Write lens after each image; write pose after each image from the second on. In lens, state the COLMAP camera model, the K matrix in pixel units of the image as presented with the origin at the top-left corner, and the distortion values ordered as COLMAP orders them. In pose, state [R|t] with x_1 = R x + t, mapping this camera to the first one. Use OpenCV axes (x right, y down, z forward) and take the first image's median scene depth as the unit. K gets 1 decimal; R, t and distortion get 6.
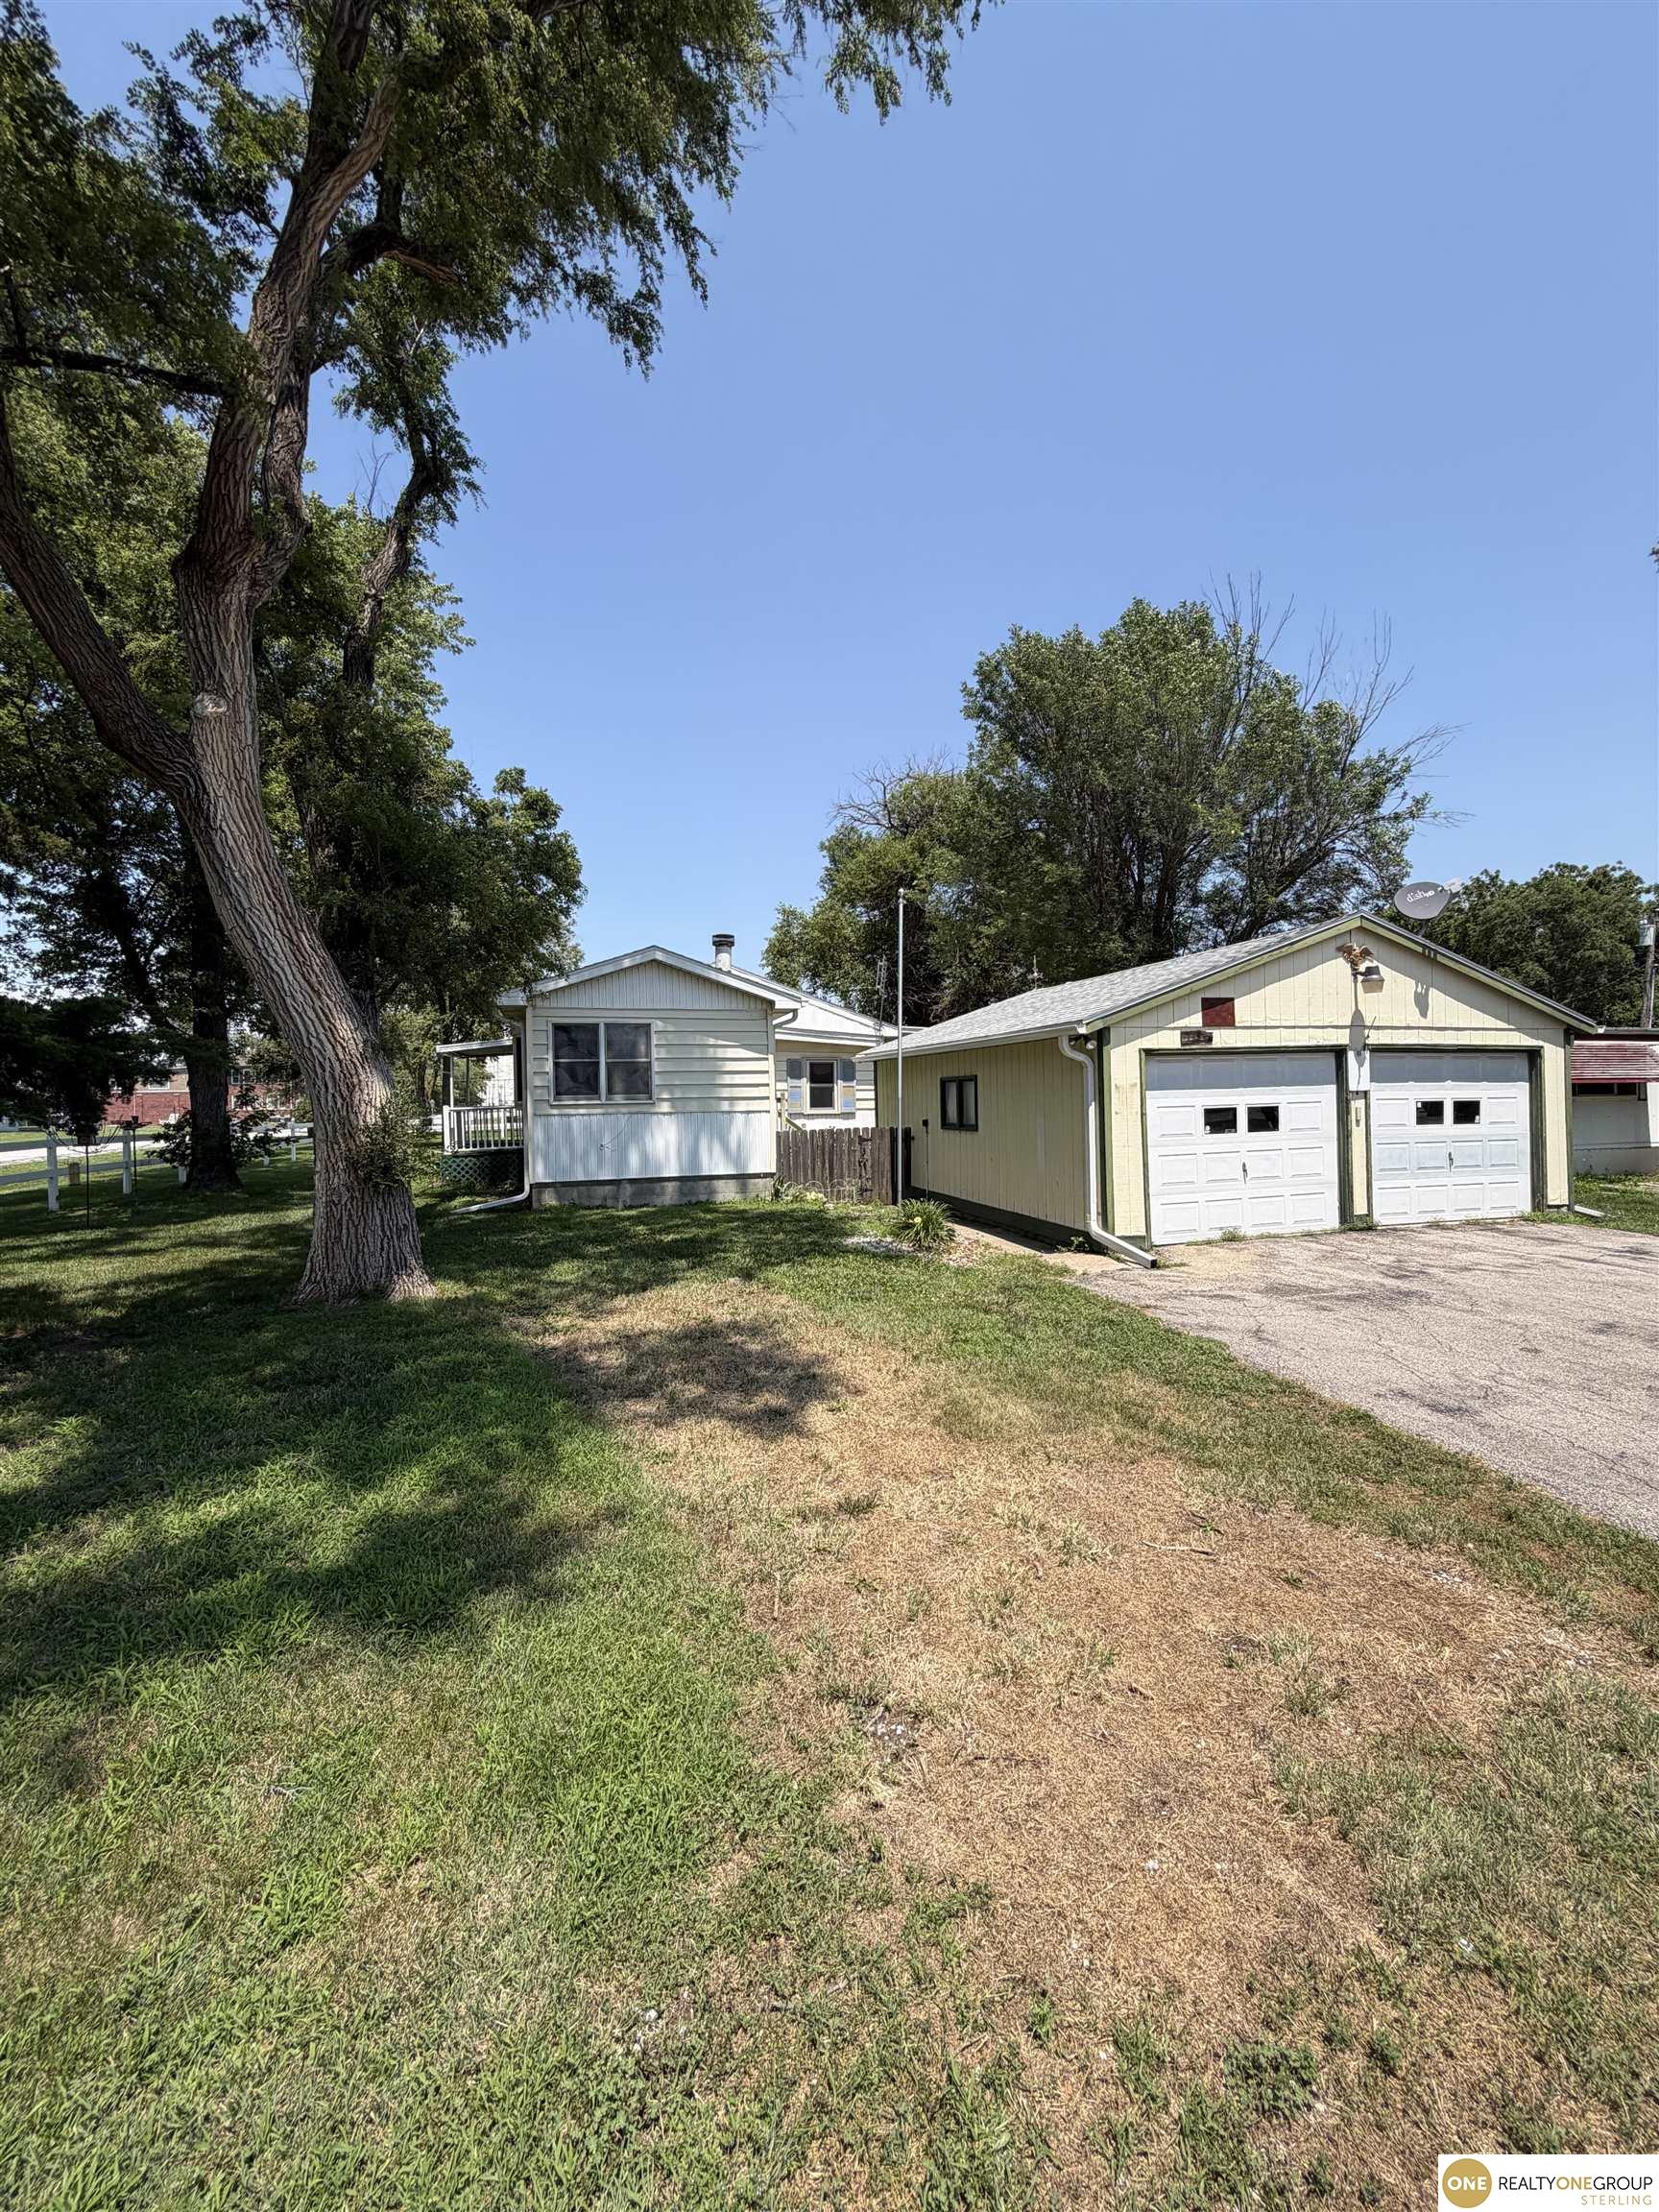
lens RADIAL K [[879.7, 0, 831.6], [0, 879.7, 1101.7], [0, 0, 1]] dist [0.002792, 0.000271]
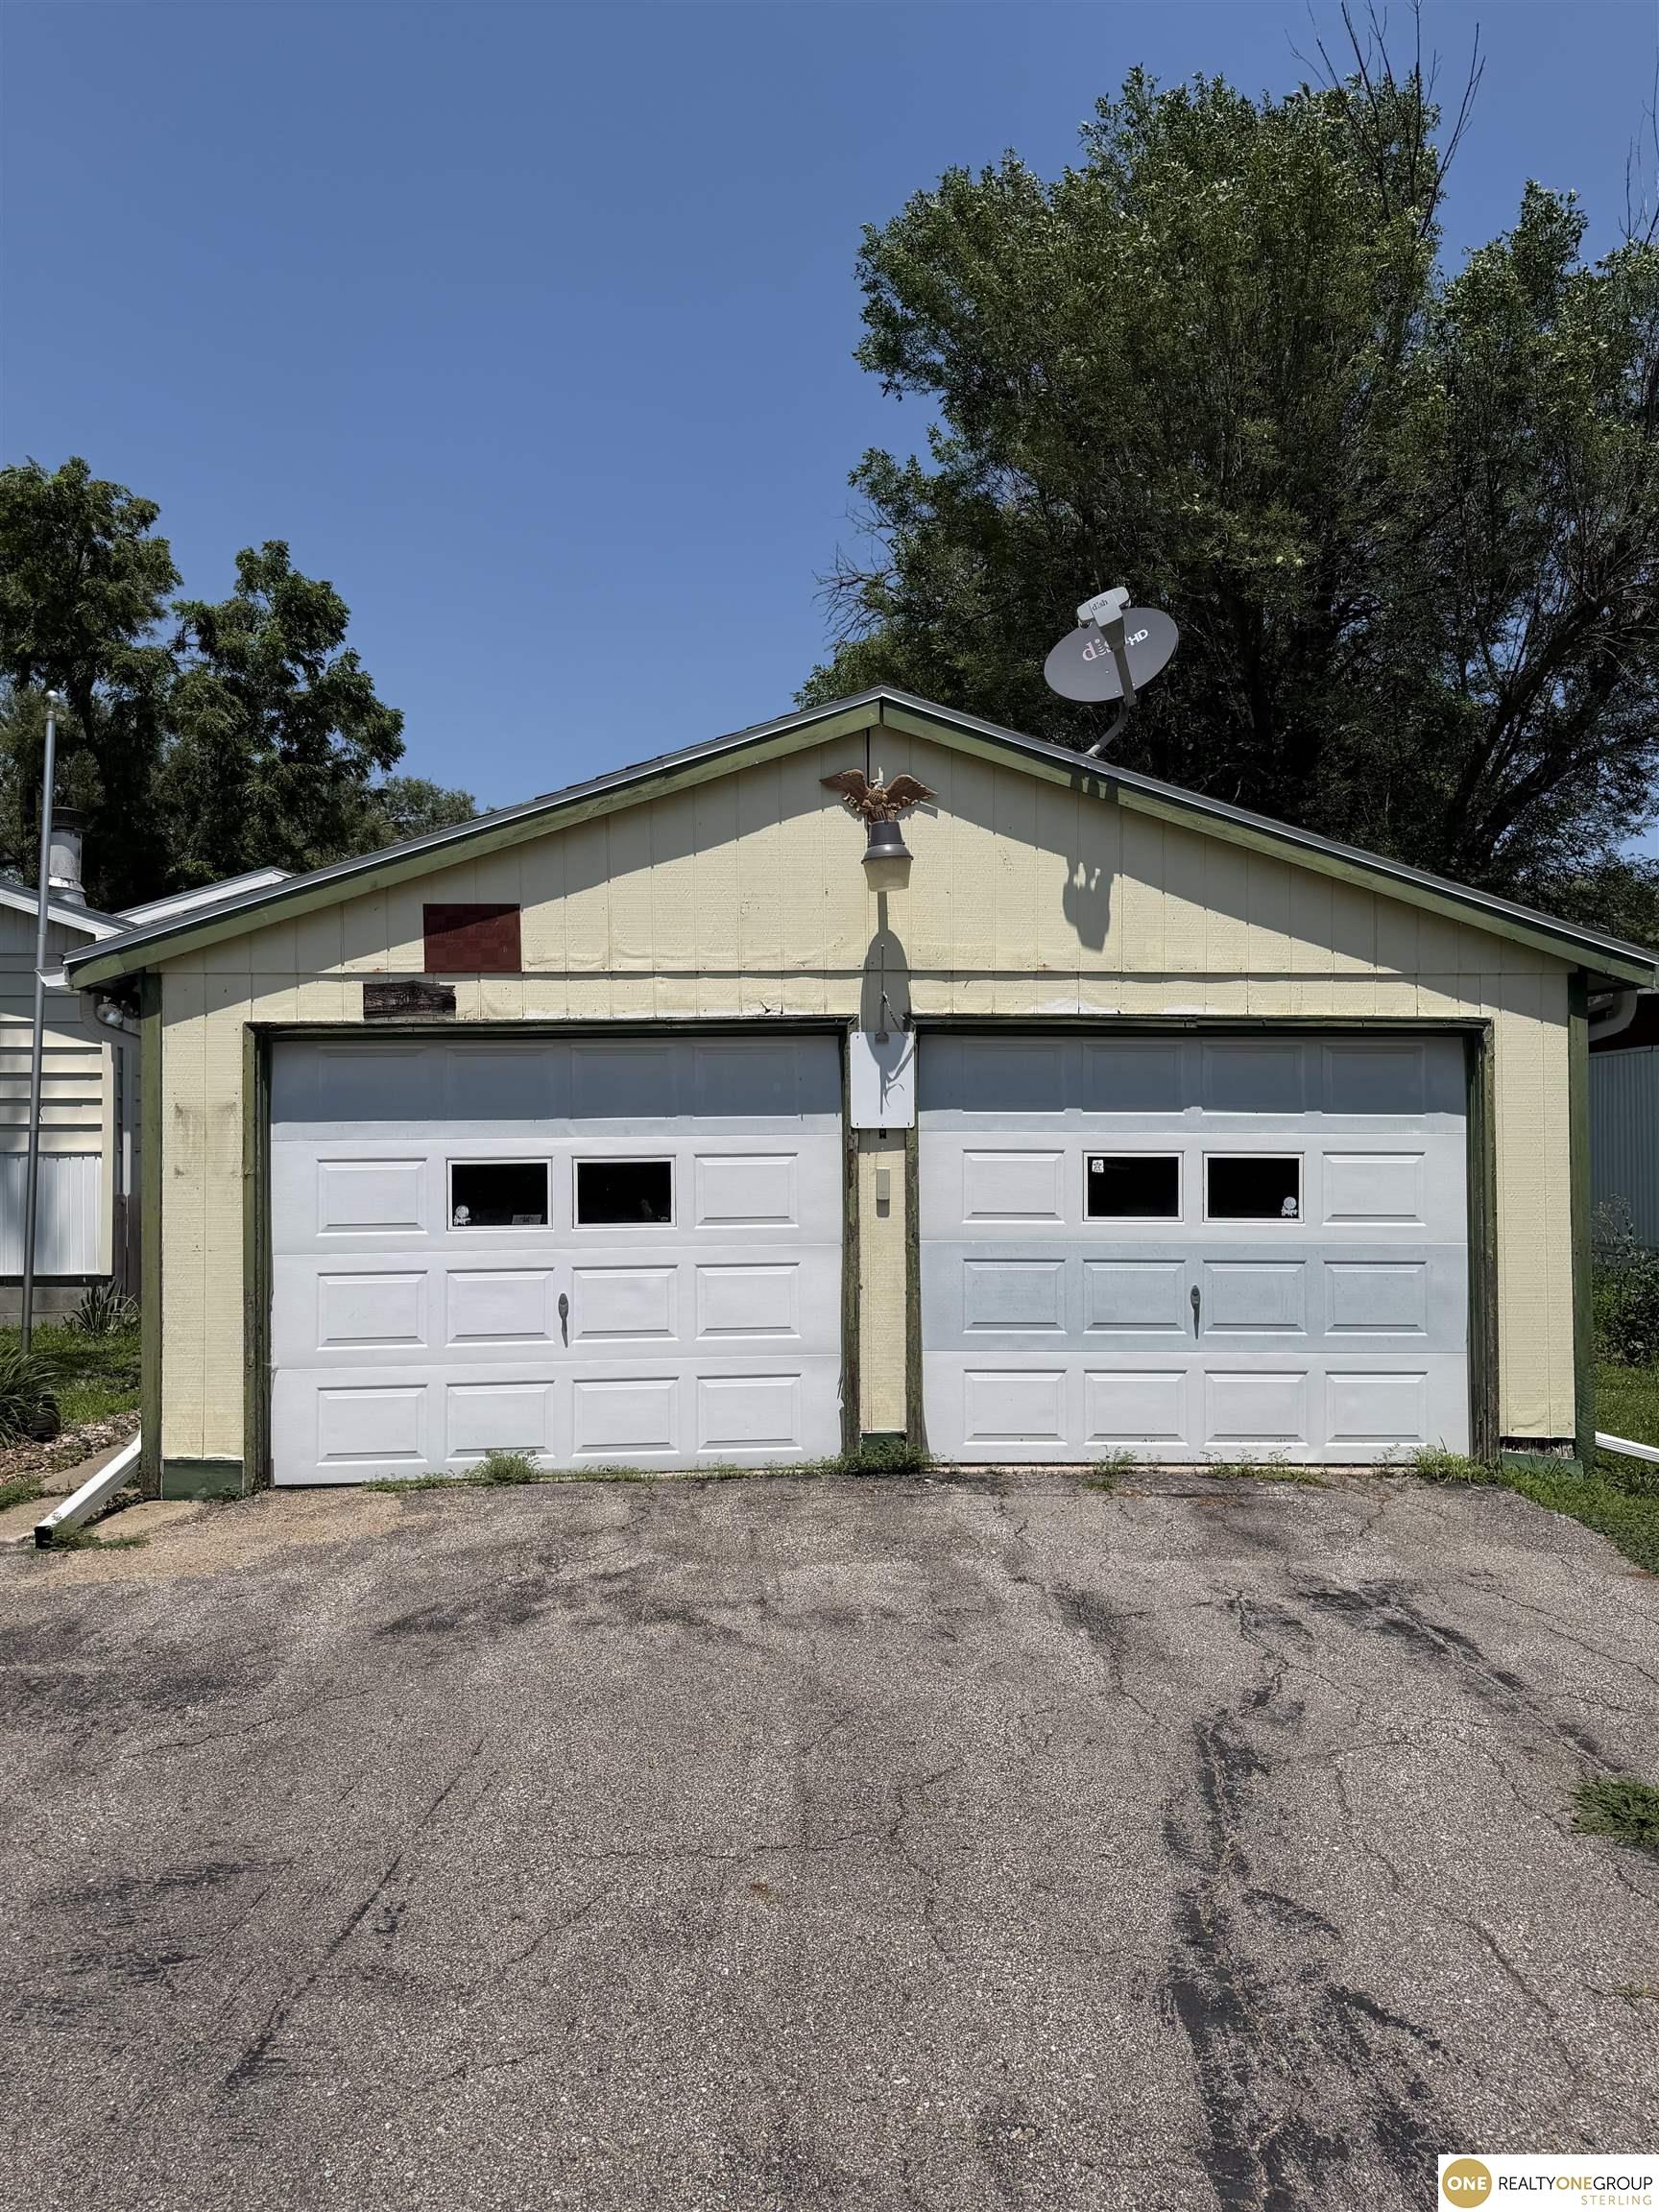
lens RADIAL K [[1514.9, 0, 818.5], [0, 1514.9, 1104.6], [0, 0, 1]] dist [0.063102, -0.007325]
pose [[0.972692, 0.012866, -0.231744, 0.730431], [-0.016059, 0.999800, -0.011897, -0.014937], [0.231544, 0.015293, 0.972704, 0.309296]]
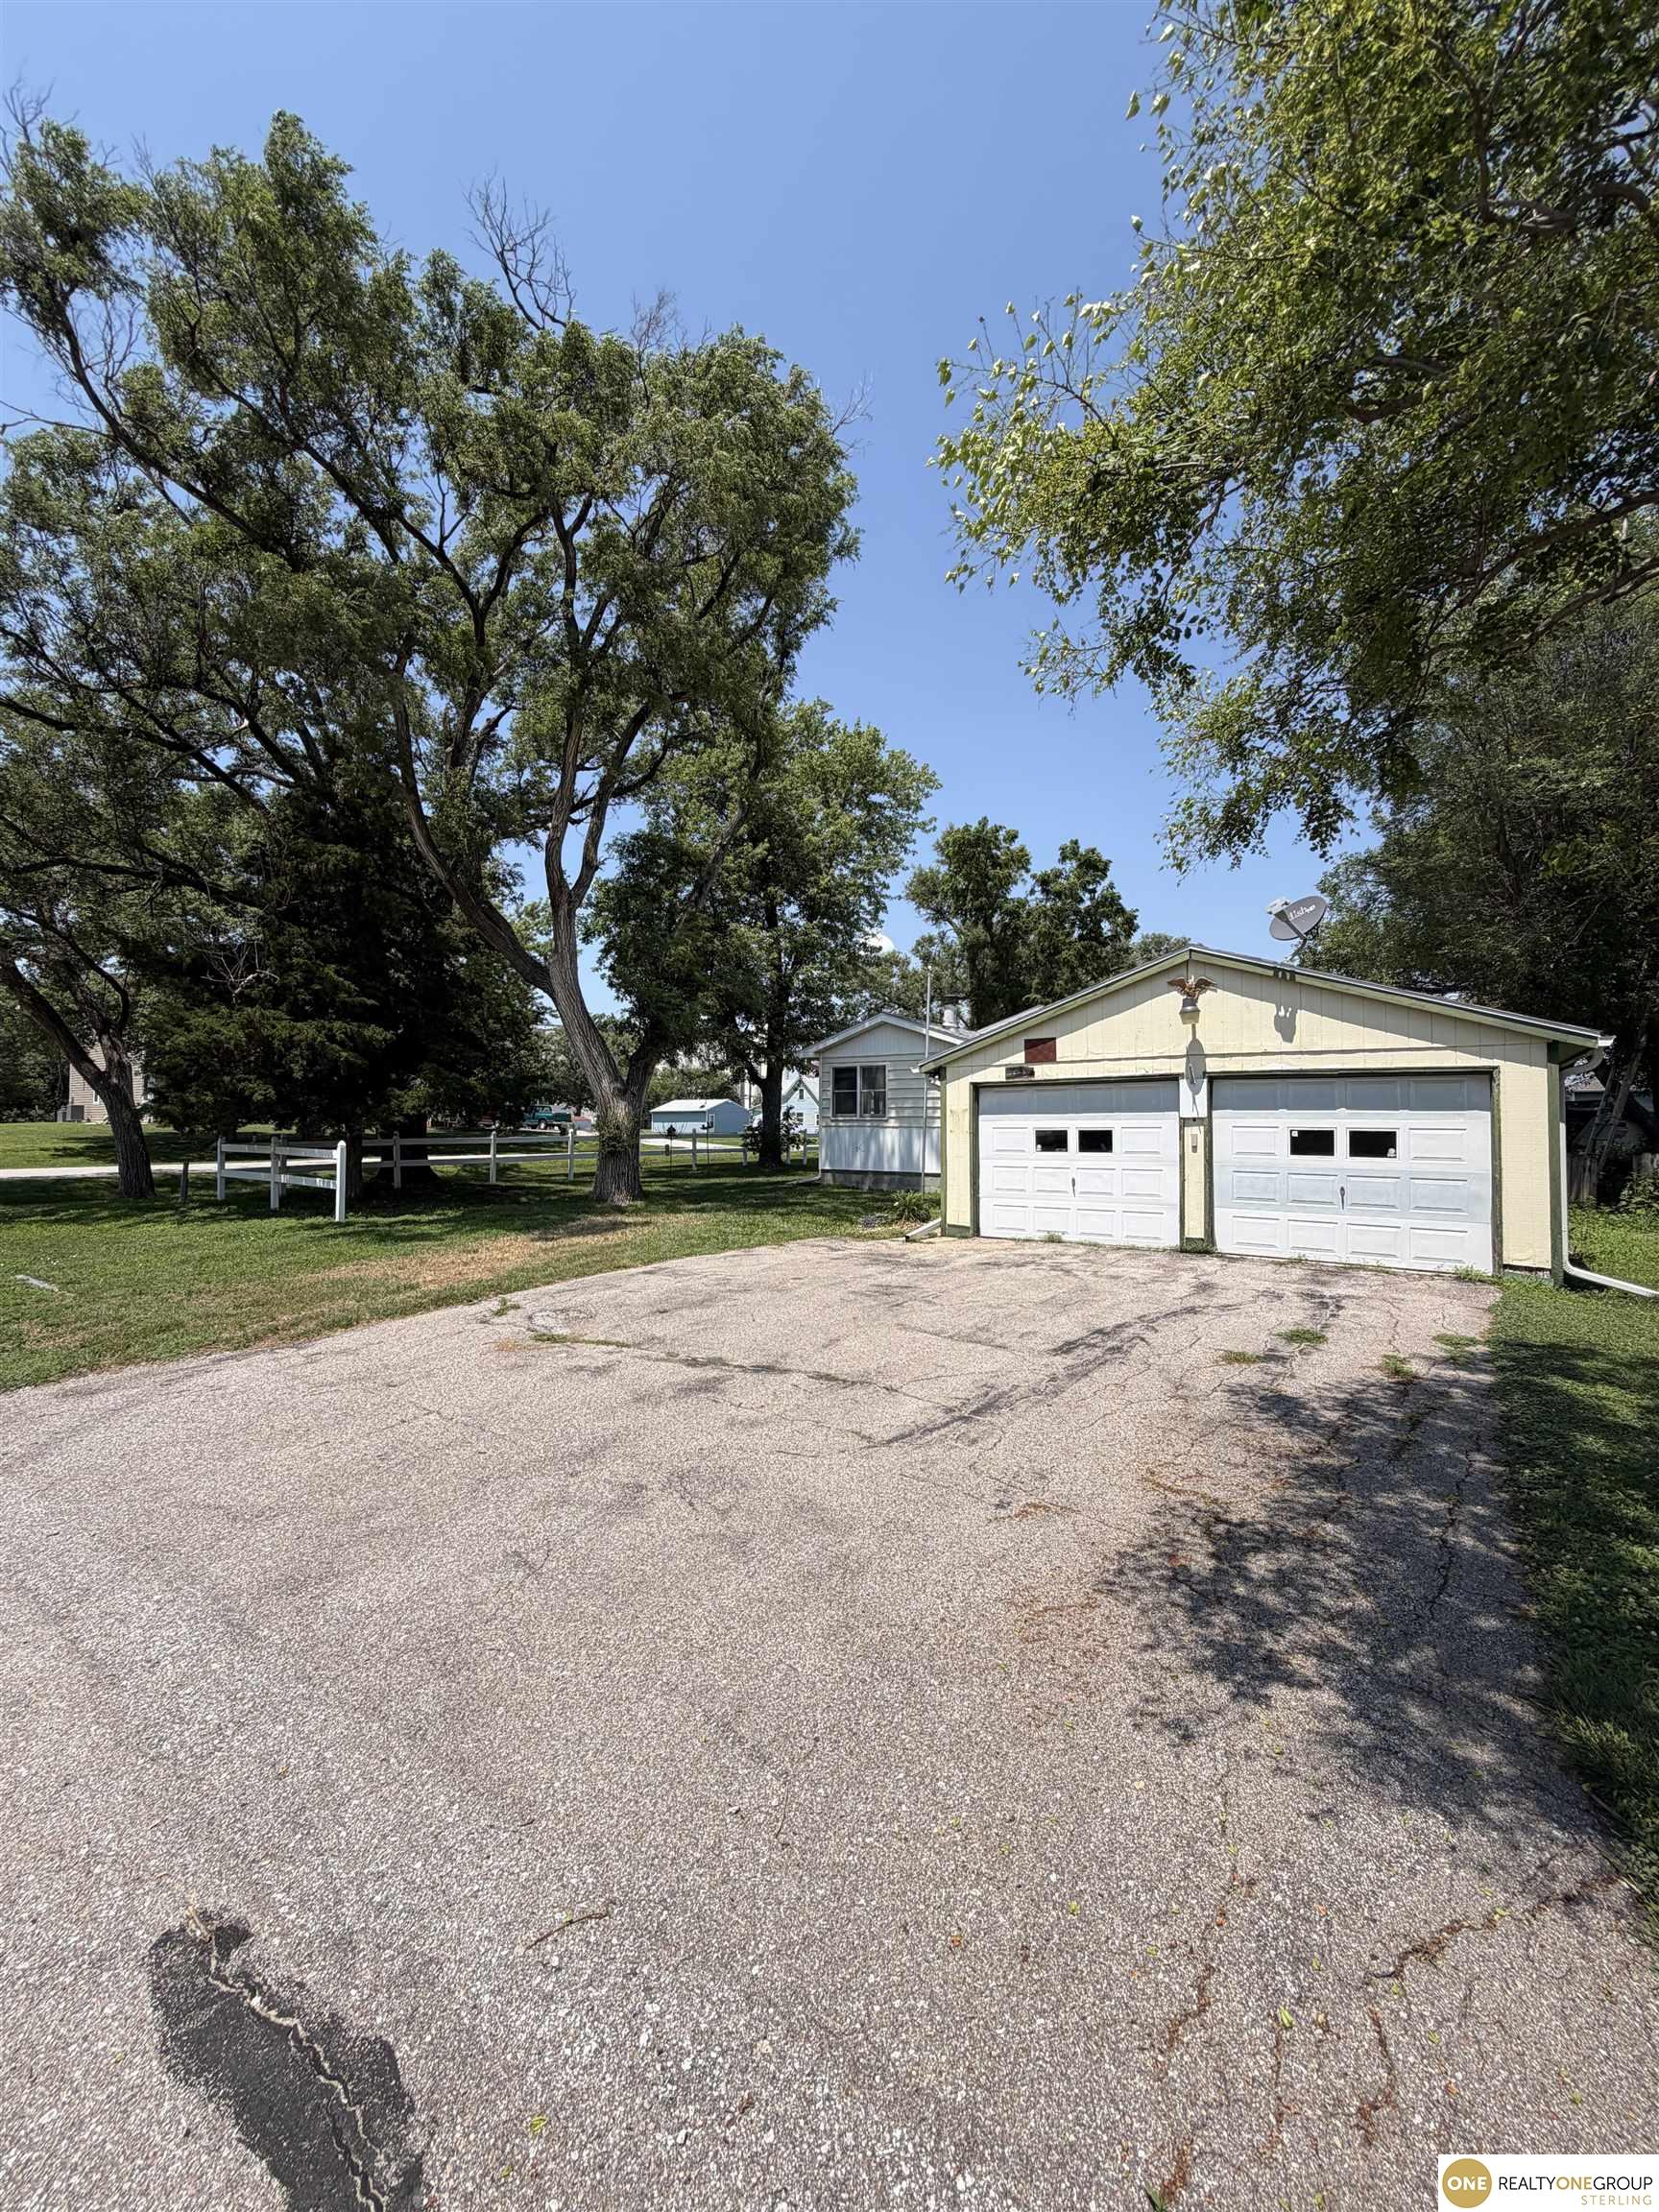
lens RADIAL K [[879.7, 0, 827.9], [0, 879.7, 1106.2], [0, 0, 1]] dist [0.002792, 0.000271]
pose [[0.623643, 0.005316, -0.781691, 1.135163], [-0.016763, 0.999838, -0.006574, -0.011800], [0.781529, 0.017203, 0.623631, 0.020782]]
